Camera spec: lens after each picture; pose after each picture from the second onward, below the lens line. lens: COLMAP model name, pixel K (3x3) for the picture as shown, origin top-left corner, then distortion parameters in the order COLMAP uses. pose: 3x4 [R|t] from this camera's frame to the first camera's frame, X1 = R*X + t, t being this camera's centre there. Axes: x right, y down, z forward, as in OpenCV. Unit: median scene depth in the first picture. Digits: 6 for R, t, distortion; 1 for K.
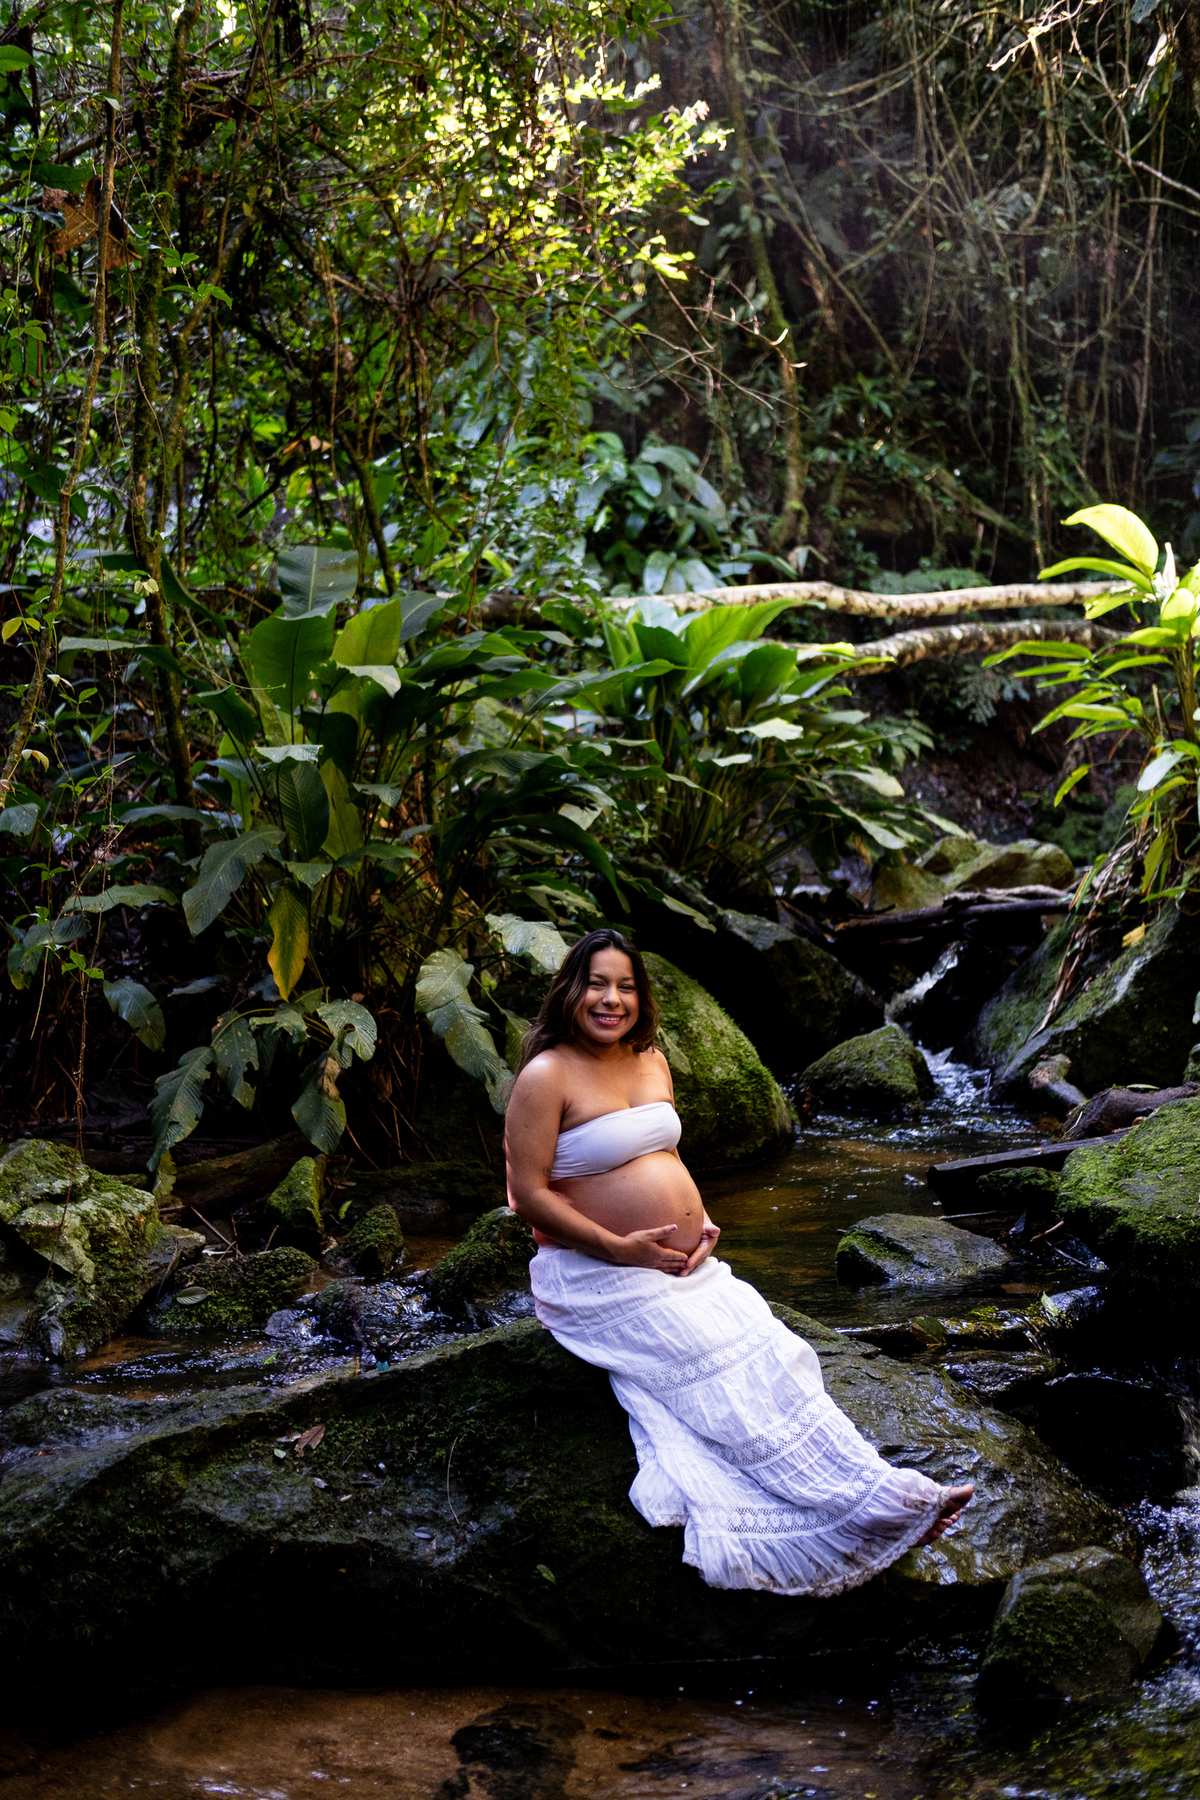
lens RADIAL K [[2613.2, 0, 632.1], [0, 2613.2, 897.1], [0, 0, 1]] dist [-0.021522, 0.042222]
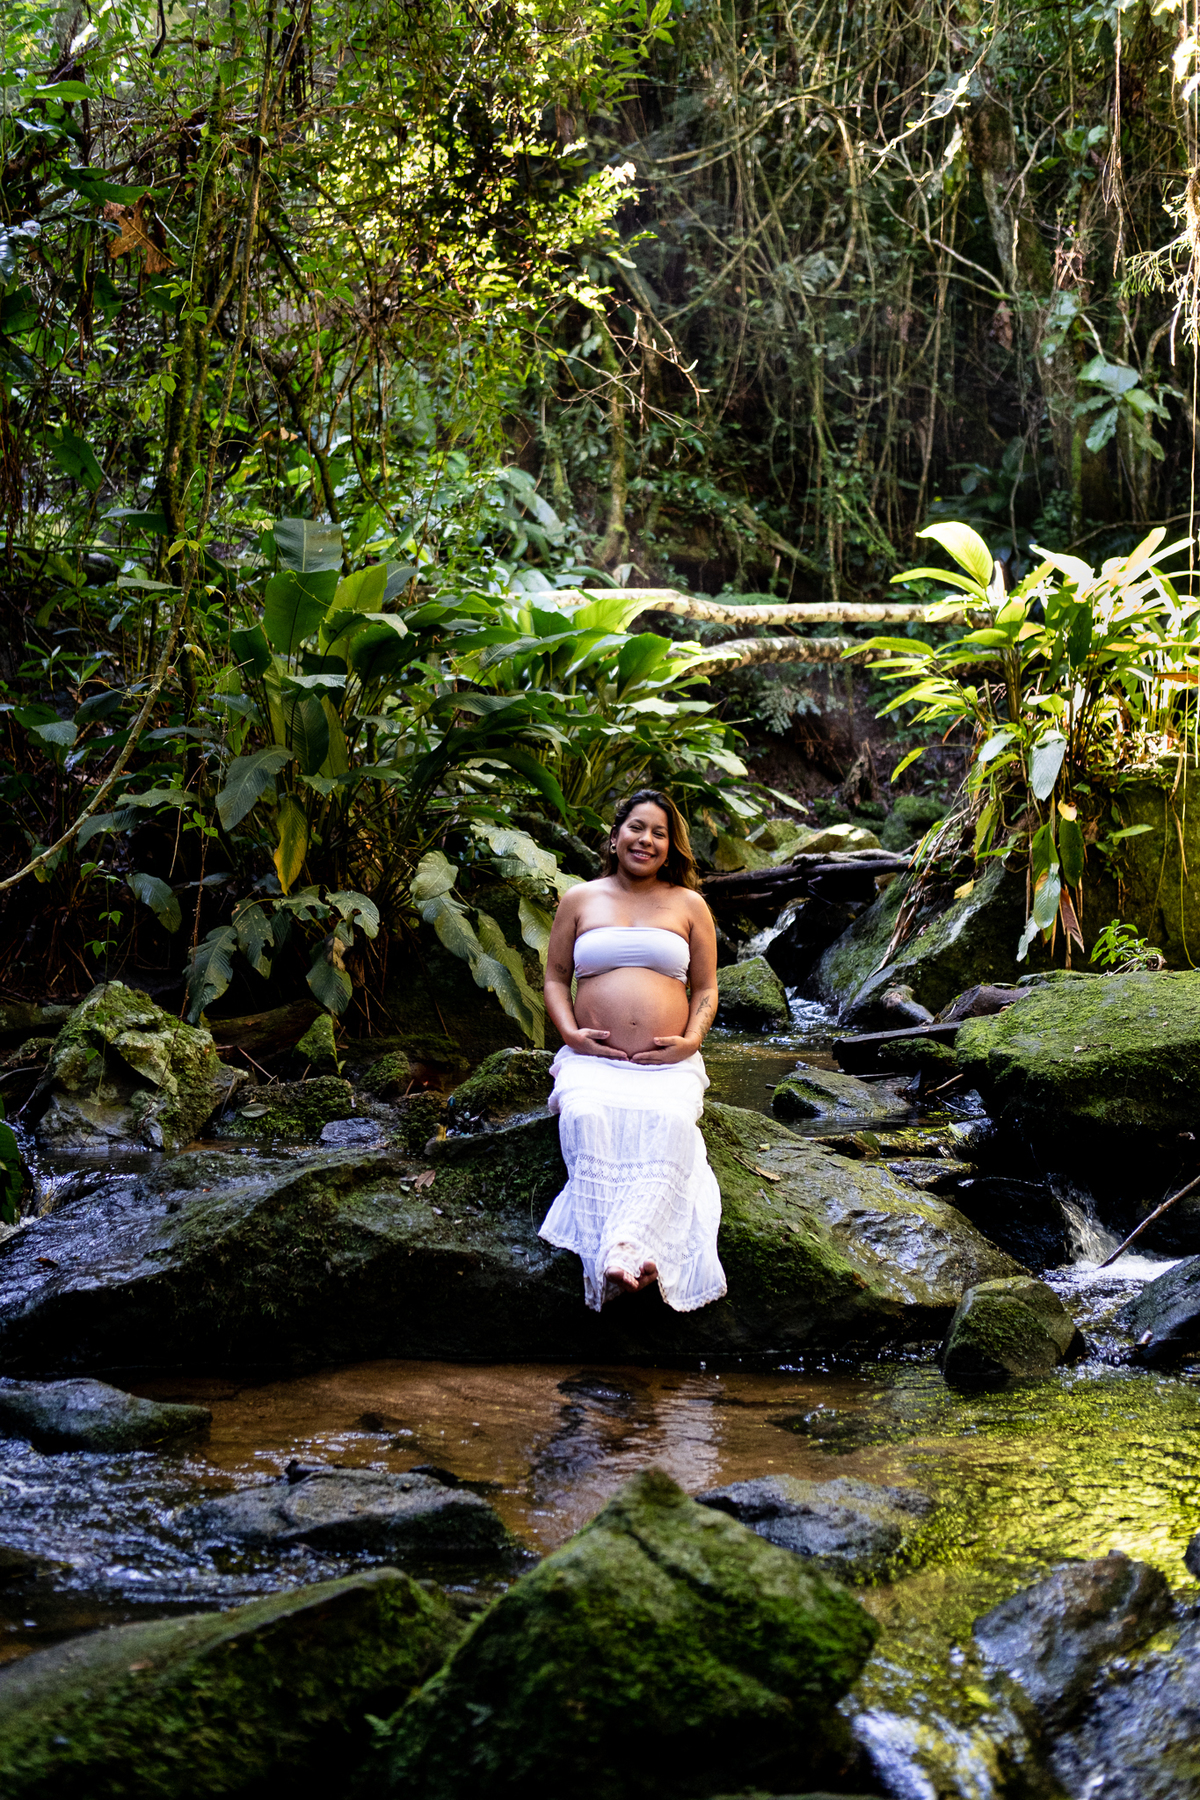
lens RADIAL K [[2585.8, 0, 601.3], [0, 2585.8, 843.7], [0, 0, 1]] dist [-0.043198, 0.067675]
pose [[0.994153, 0.042129, 0.099425, -0.094150], [-0.038561, 0.998551, -0.037535, 0.047797], [-0.100862, 0.033481, 0.994337, -0.153985]]
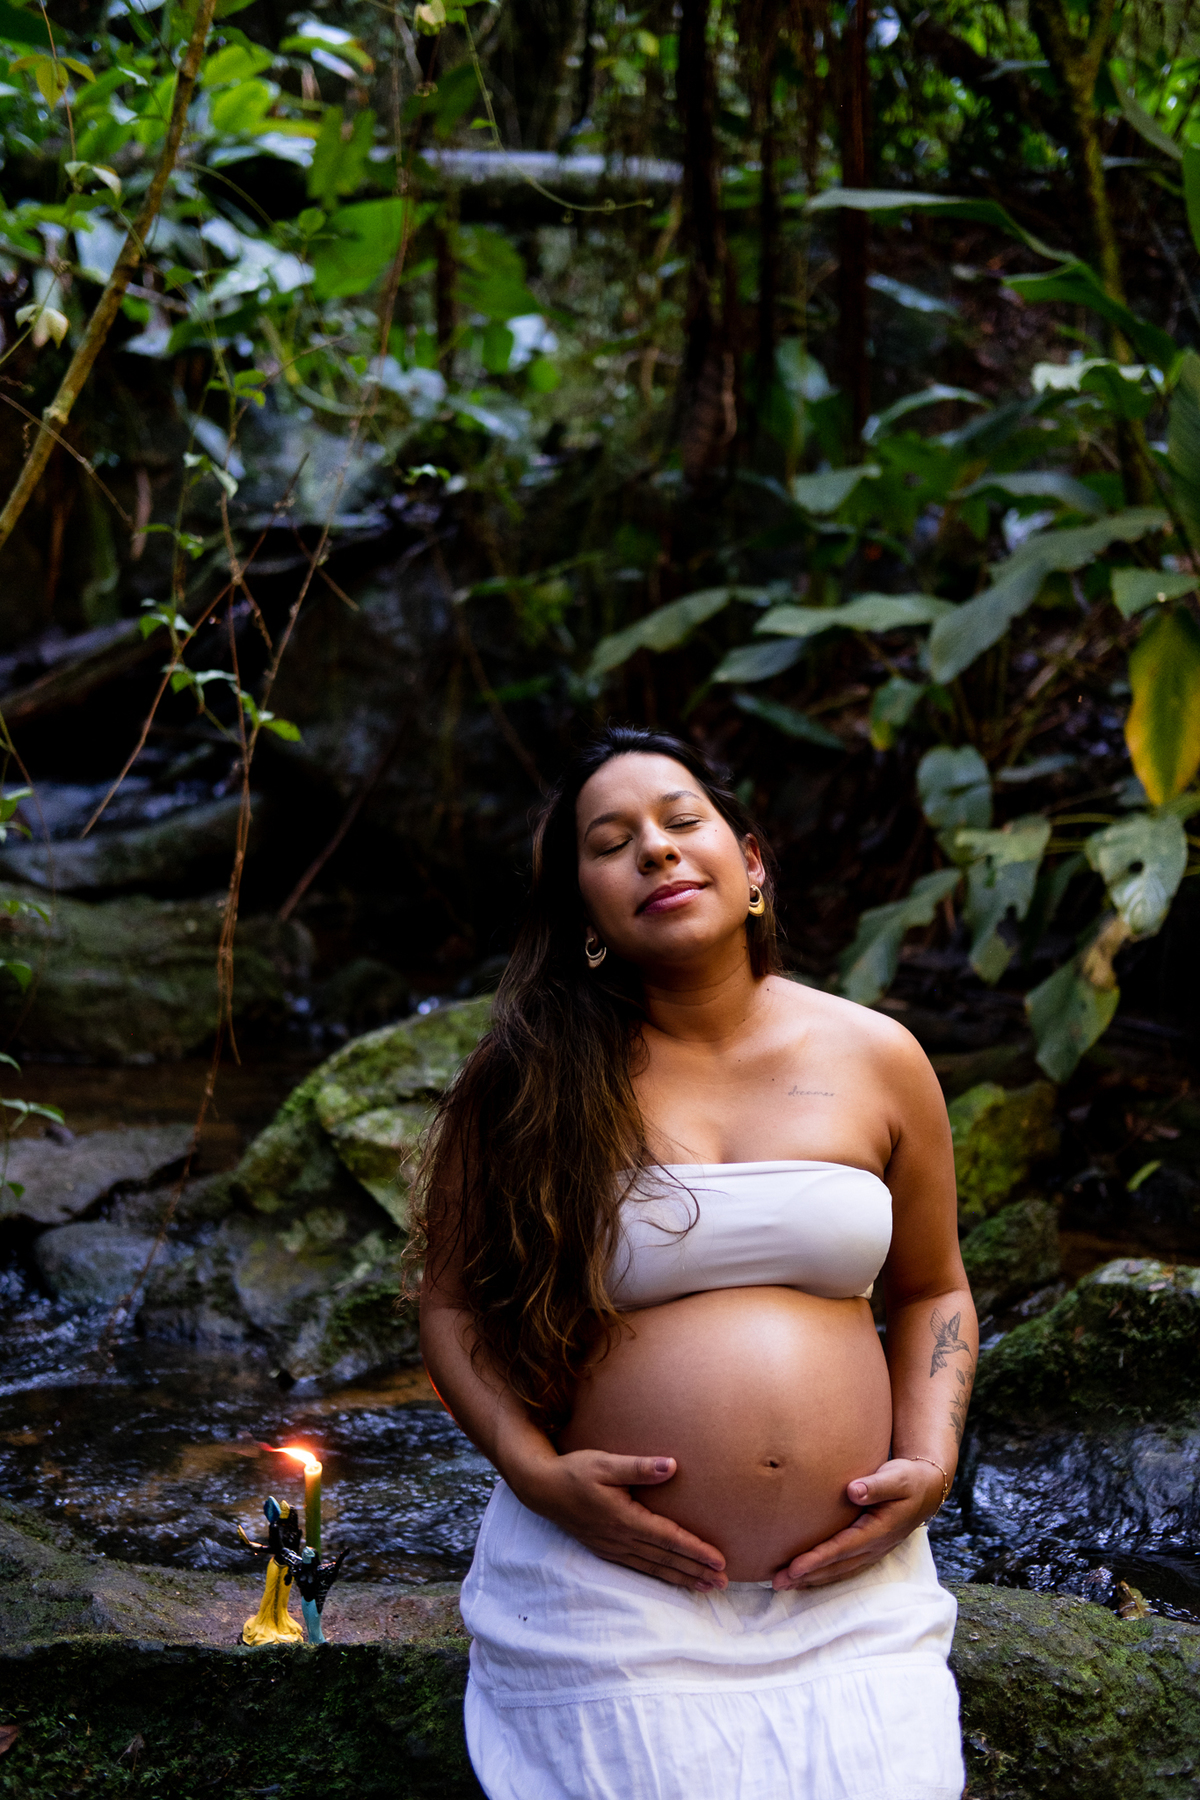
lens RADIAL K [[2644.5, 0, 631.4], [0, 2644.5, 940.3], [0, 0, 1]] dist [-0.013223, 0.137279]
pose [[0.771384, 0.128210, -0.623320, 0.134535], [-0.057246, 0.989504, 0.132685, -0.003136], [0.633789, -0.066669, 0.770627, 0.398716]]
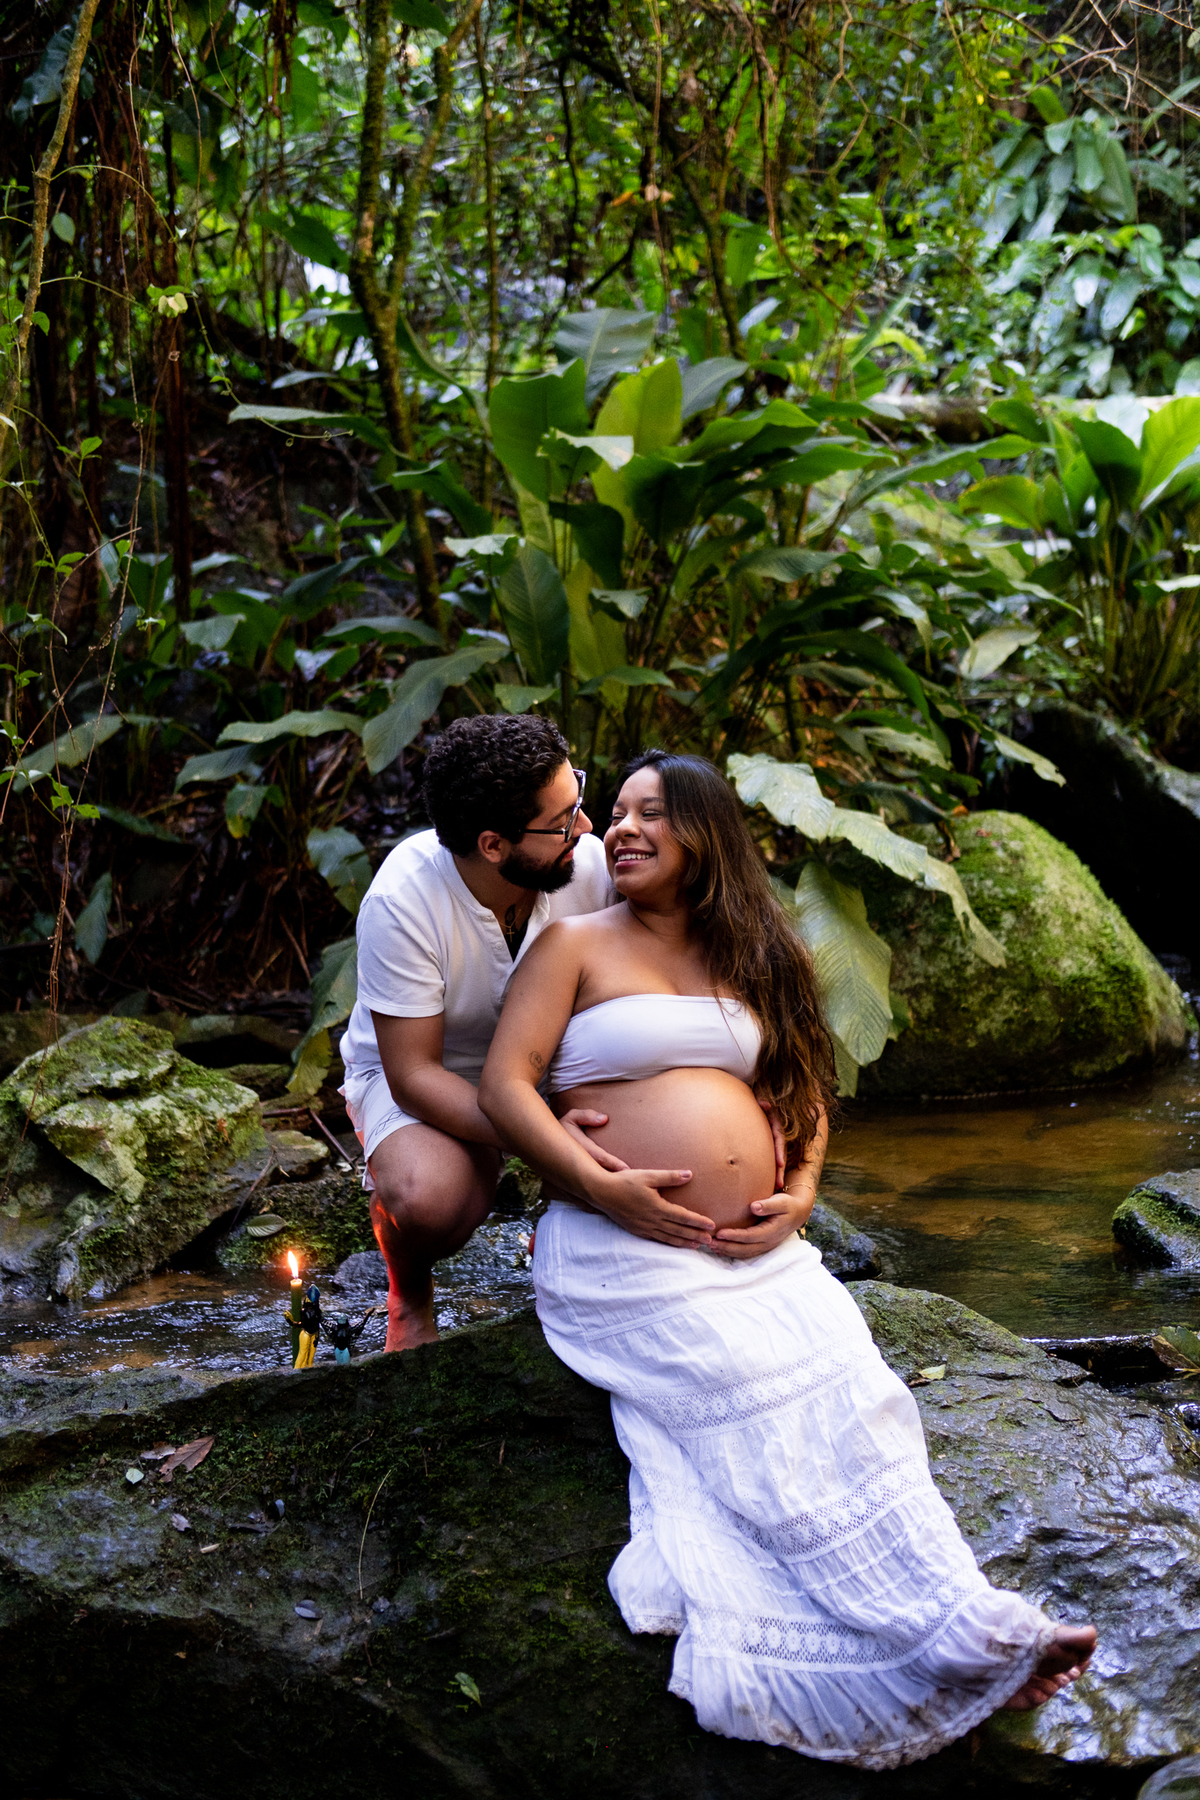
lens RADIAL K [[2646.0, 0, 600.0], [0, 2646.0, 900.0], [0, 0, 1]] dist [-0.011947, 0.148931]
pose [[0.965999, 0.030642, -0.256722, 0.091950], [-0.018457, 0.998592, 0.049742, 0.009757], [0.257884, -0.043312, 0.965204, 0.186638]]
